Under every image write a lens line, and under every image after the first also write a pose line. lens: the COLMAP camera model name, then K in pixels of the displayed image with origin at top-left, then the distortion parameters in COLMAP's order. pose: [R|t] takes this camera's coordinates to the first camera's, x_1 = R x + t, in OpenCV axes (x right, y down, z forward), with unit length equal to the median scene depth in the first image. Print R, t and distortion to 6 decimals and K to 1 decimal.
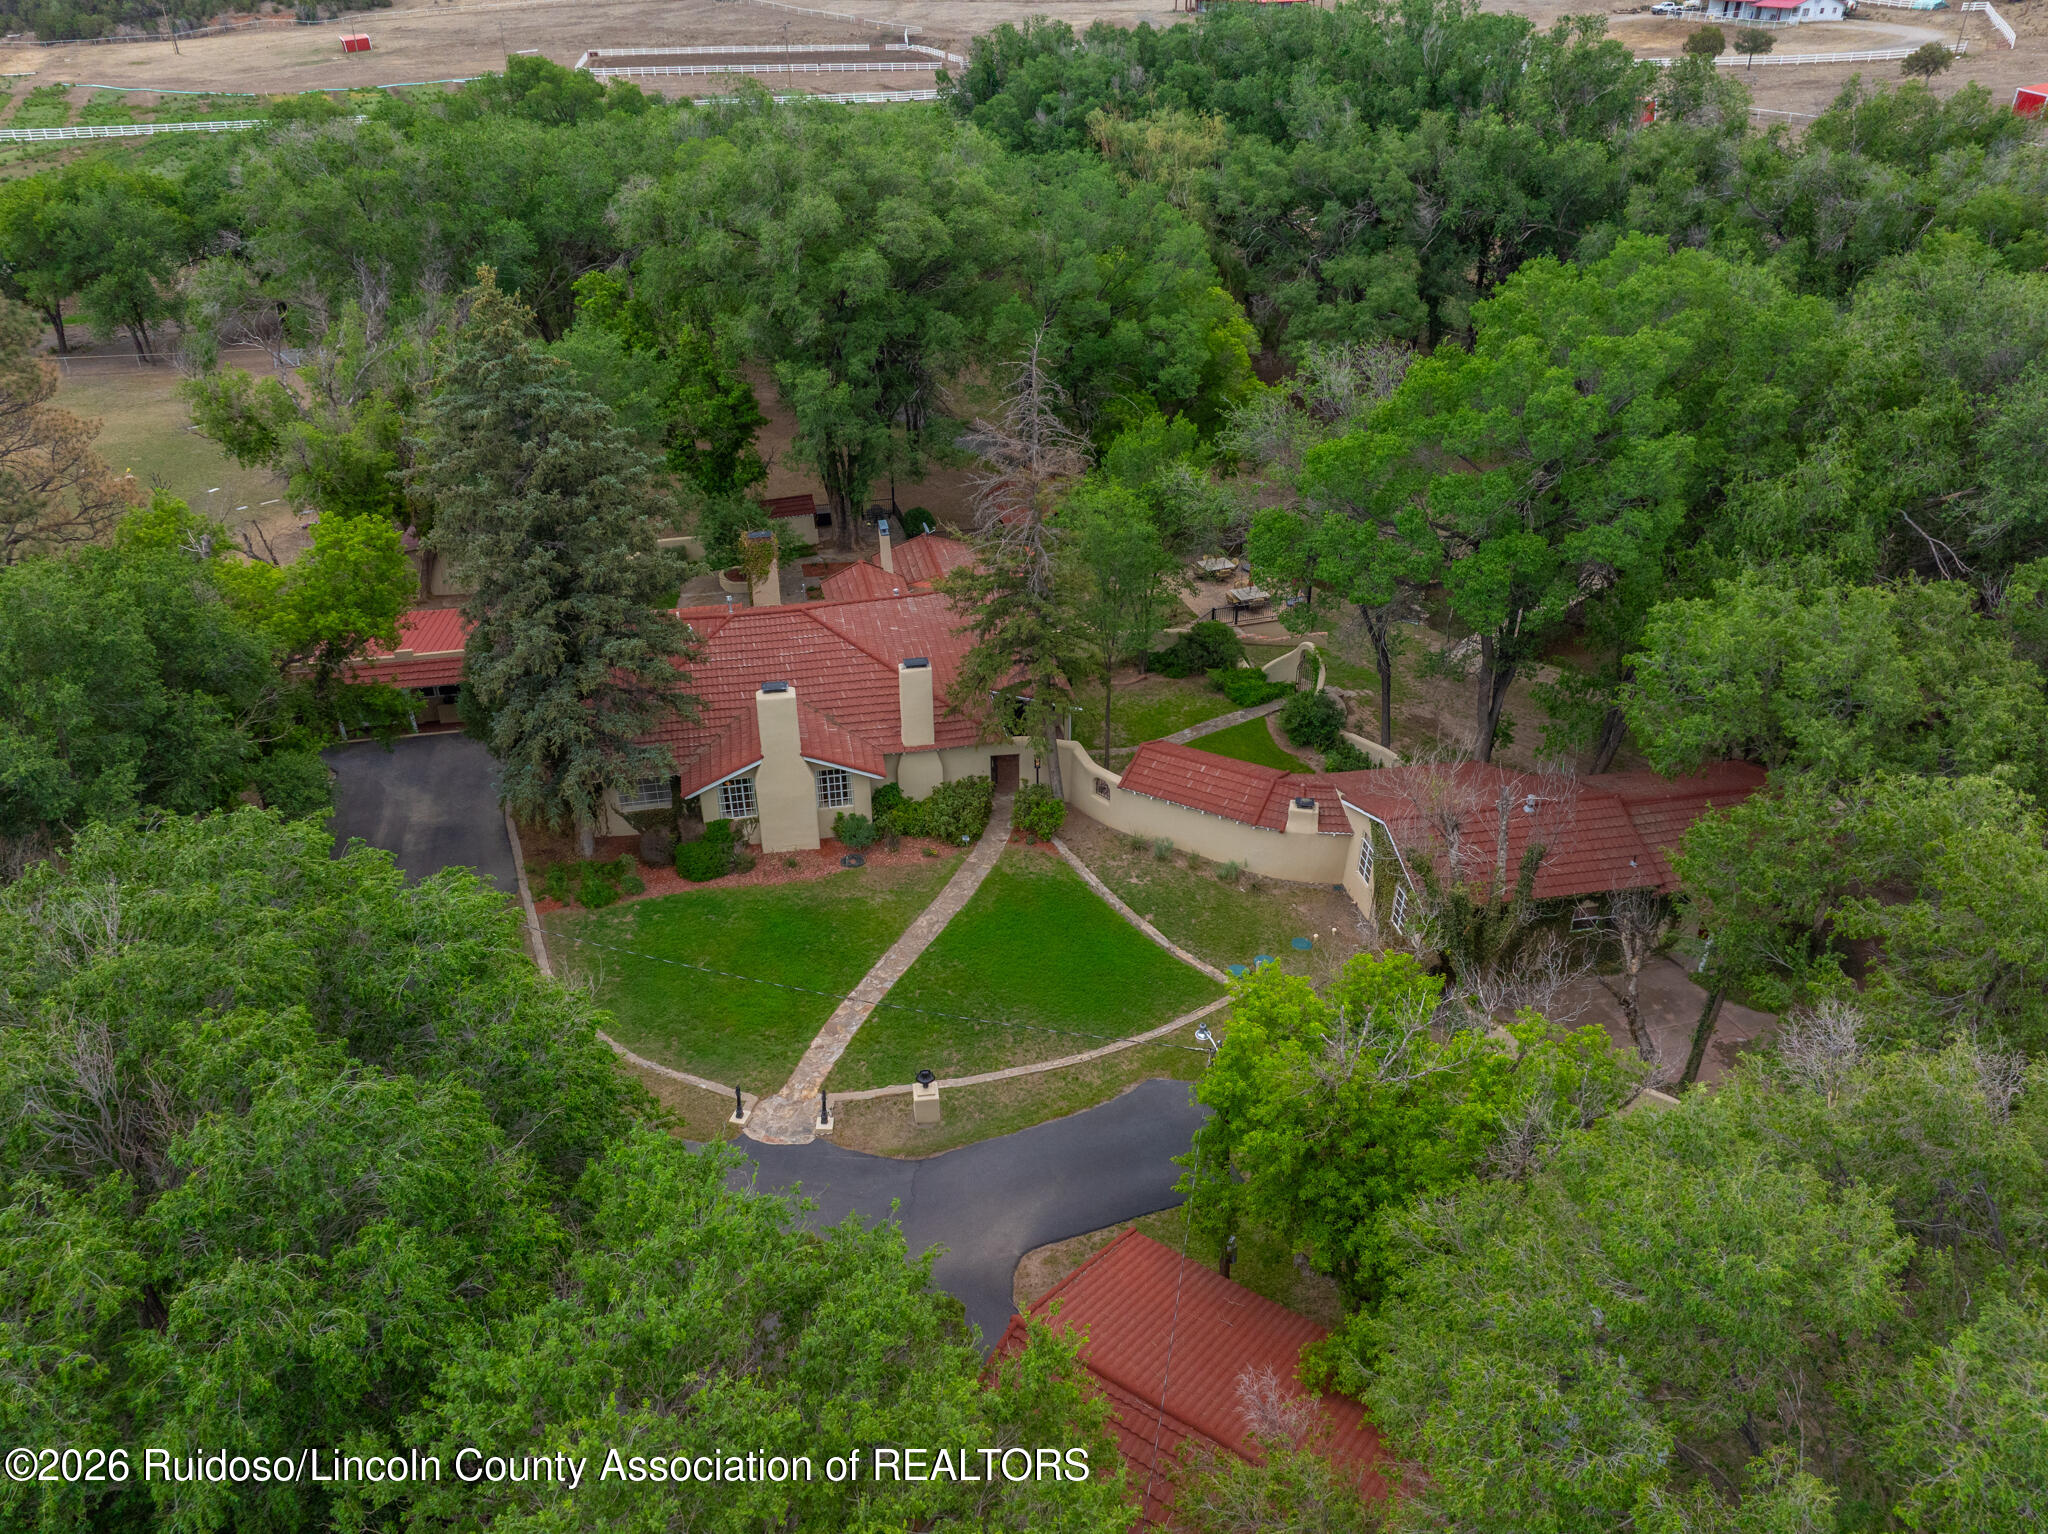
lens RADIAL K [[1448.6, 0, 1028.8], [0, 1448.6, 767.7], [0, 0, 1]] dist [-0.064118, 0.043010]
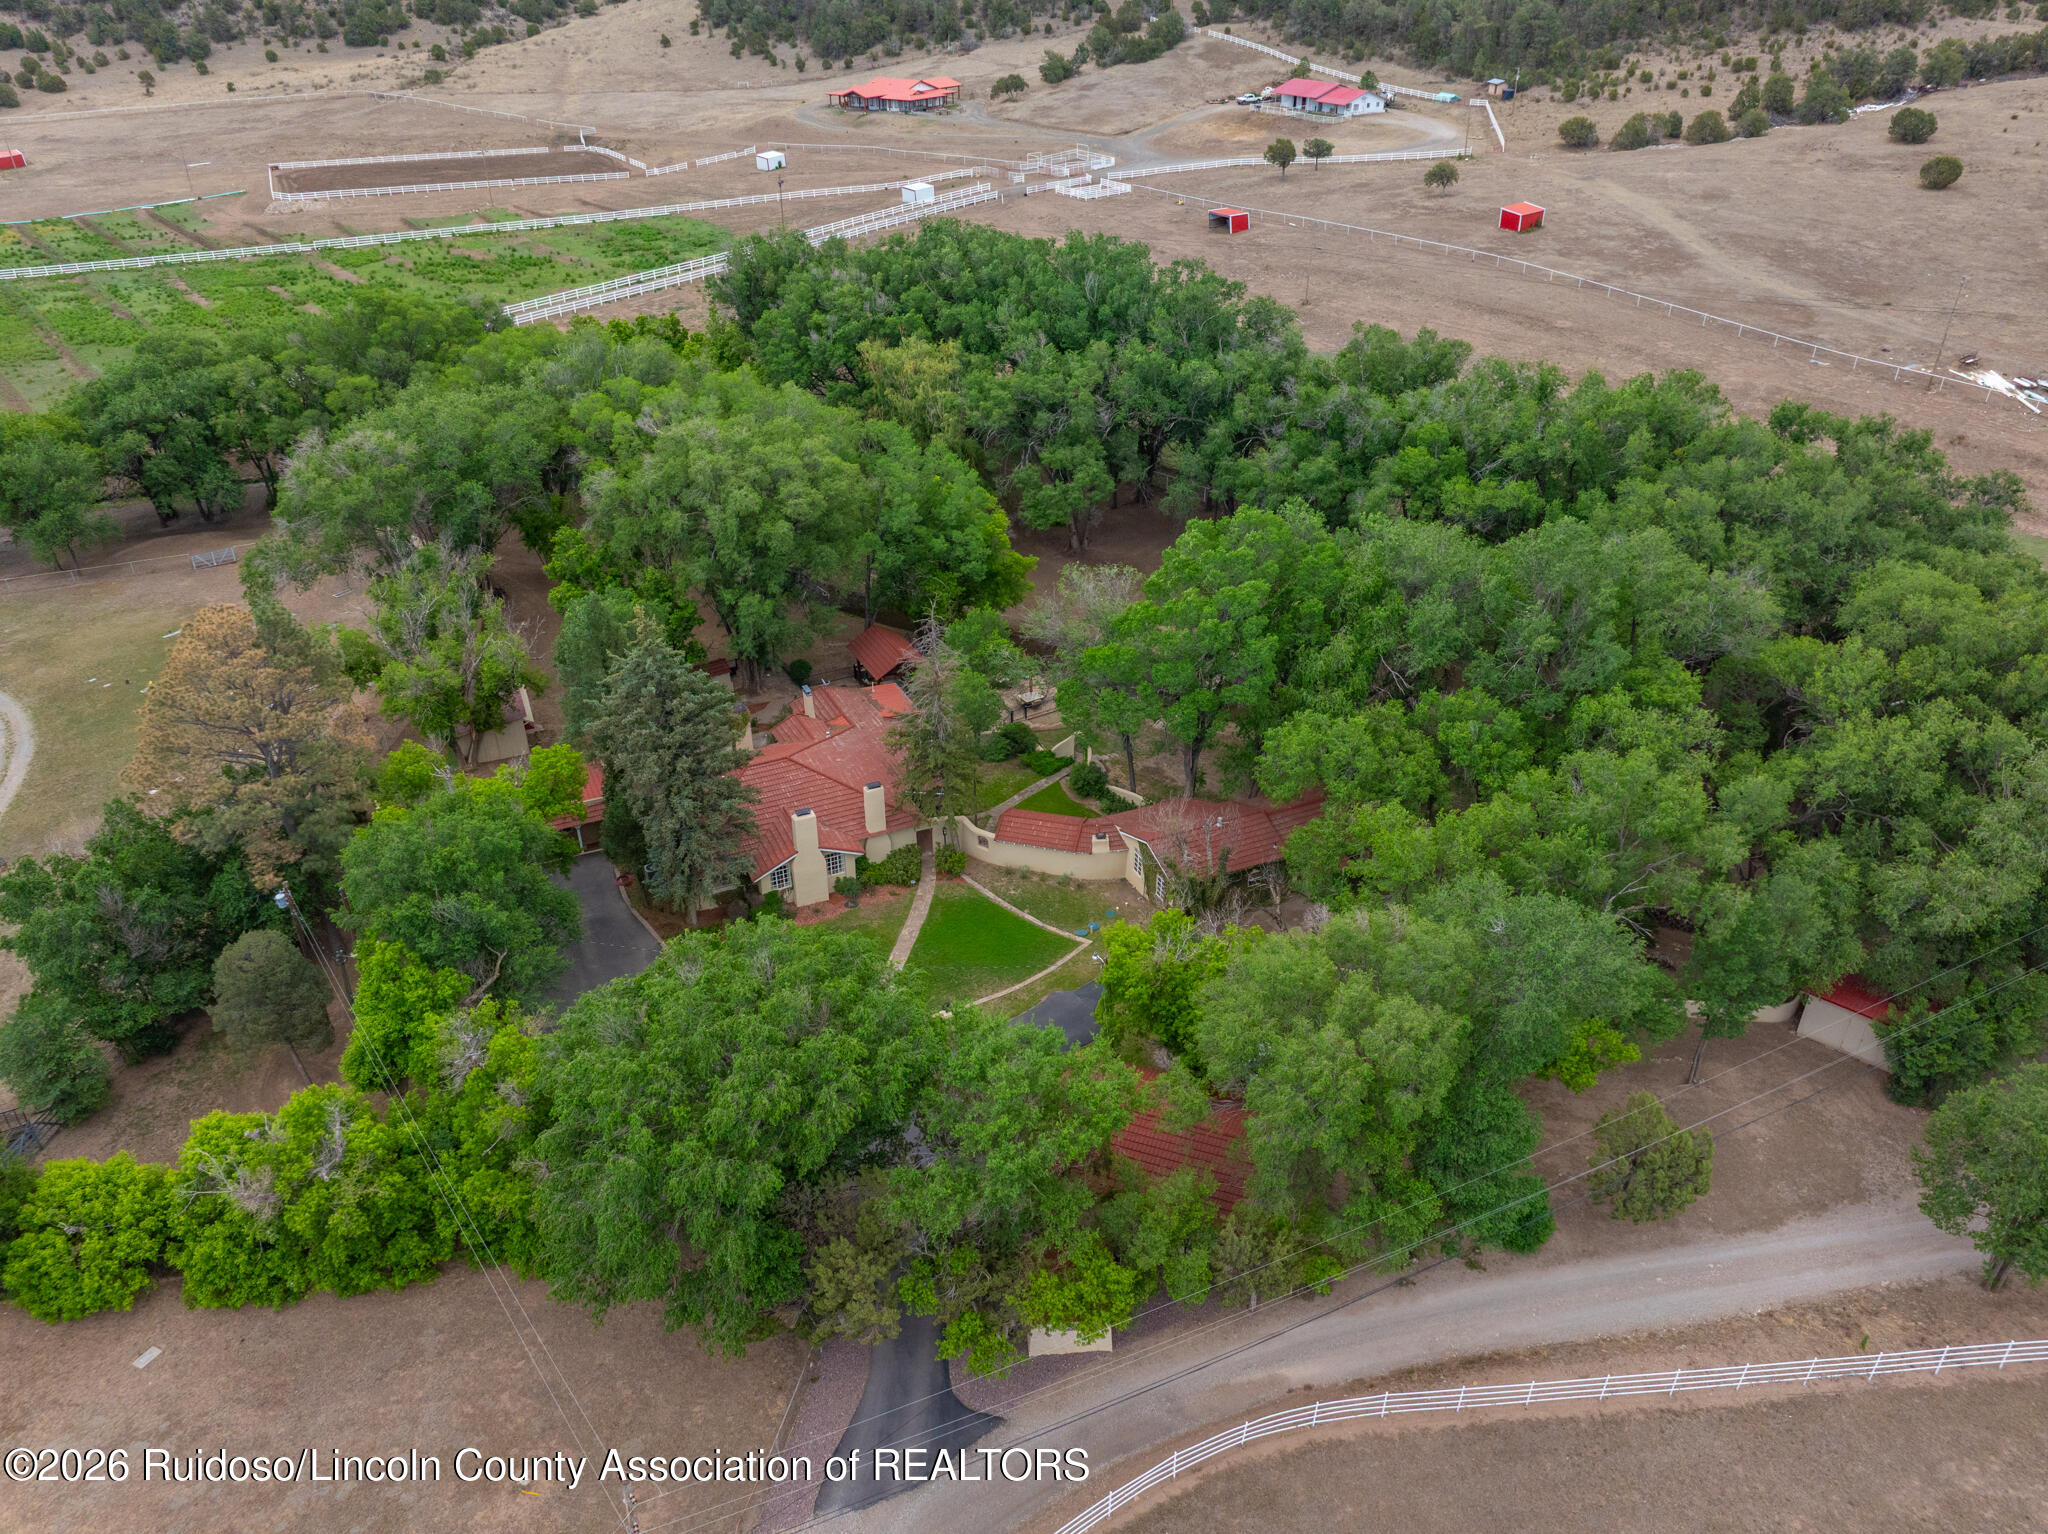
lens RADIAL K [[1448.6, 0, 1028.8], [0, 1448.6, 767.7], [0, 0, 1]] dist [-0.064118, 0.043010]
pose [[0.971053, -0.124541, 0.203828, -0.243006], [0.124629, 0.992125, 0.012455, -0.090117], [-0.203774, 0.013309, 0.978928, -0.718762]]
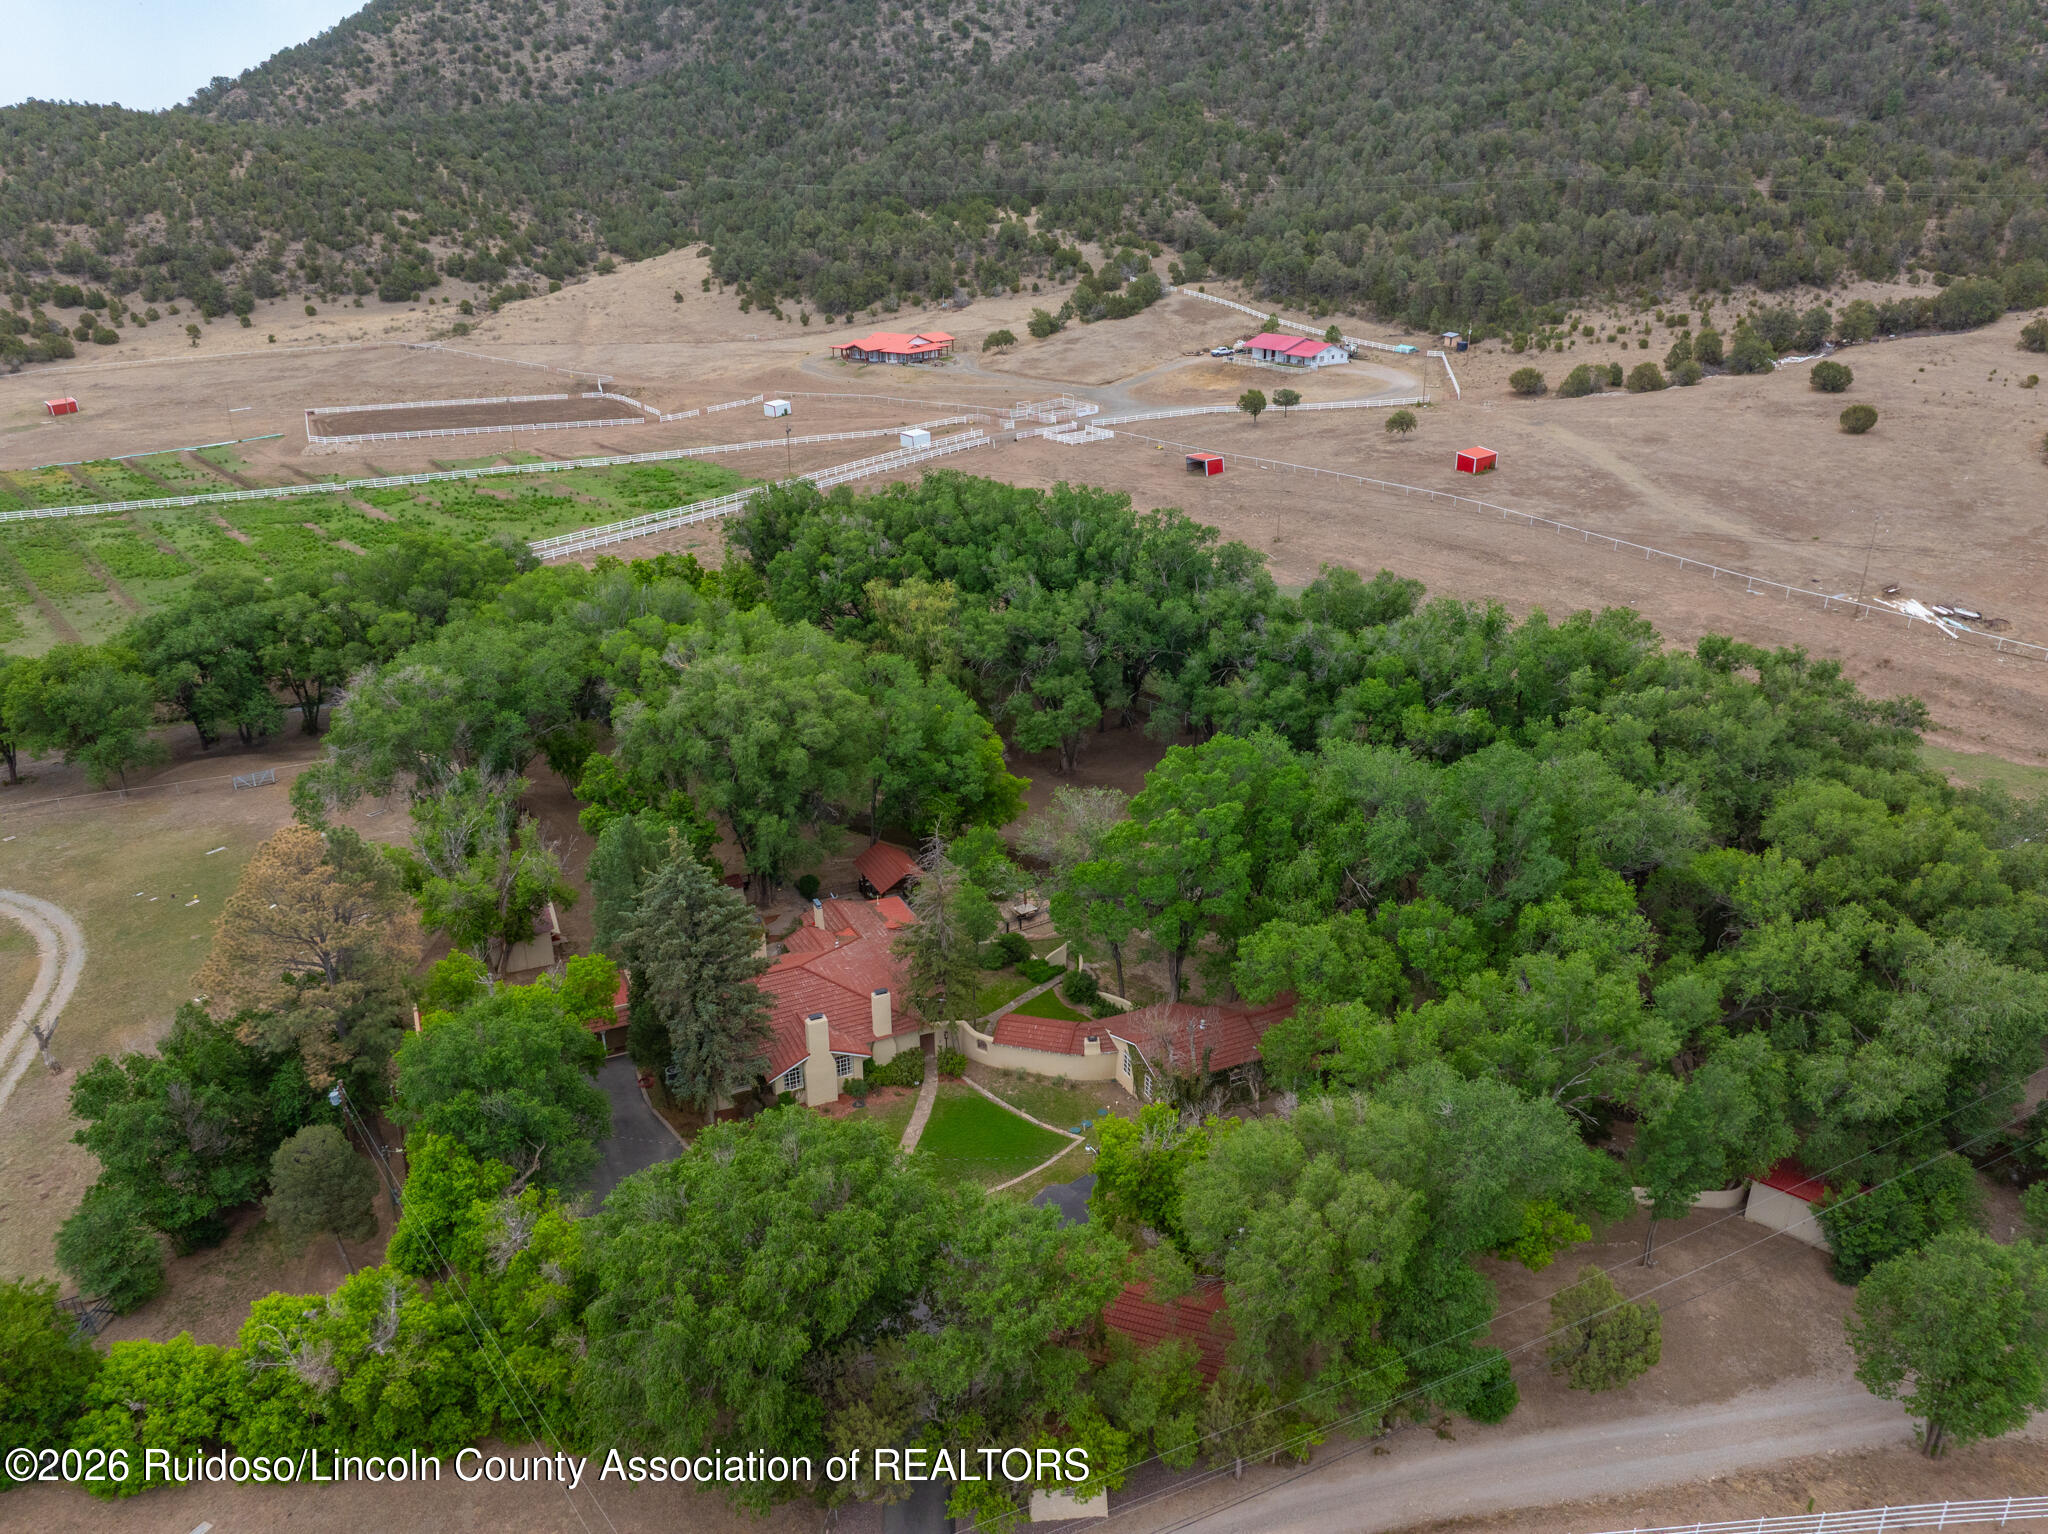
lens RADIAL K [[1441.3, 0, 1030.8], [0, 1441.3, 770.1], [0, 0, 1]] dist [-0.042733, 0.012369]
pose [[0.968707, -0.096968, 0.228484, -0.281463], [0.129410, 0.982826, -0.131554, -0.082545], [-0.211803, 0.157006, 0.964618, -0.860055]]
